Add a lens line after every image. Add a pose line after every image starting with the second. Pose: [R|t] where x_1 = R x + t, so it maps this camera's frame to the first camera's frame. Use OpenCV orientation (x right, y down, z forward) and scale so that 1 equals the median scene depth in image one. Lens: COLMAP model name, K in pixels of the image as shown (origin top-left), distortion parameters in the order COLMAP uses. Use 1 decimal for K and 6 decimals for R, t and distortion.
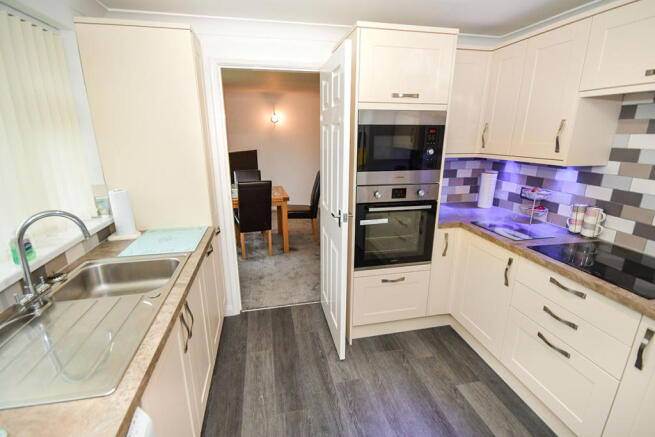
lens RADIAL K [[302.8, 0, 327.8], [0, 302.8, 220.9], [0, 0, 1]] dist [0.001798, 0.000191]
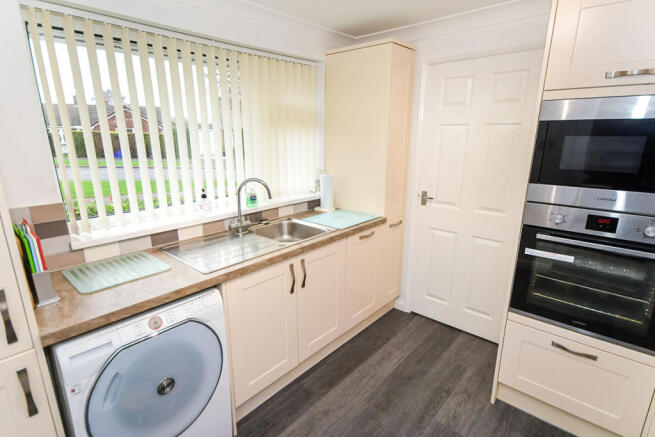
lens RADIAL K [[335.4, 0, 327.6], [0, 335.4, 218.8], [0, 0, 1]] dist [0.002764, 0.000962]
pose [[0.591833, 0.201940, -0.780355, 0.459440], [-0.220200, 0.971790, 0.084476, -0.033558], [0.775400, 0.121839, 0.619605, 0.097185]]
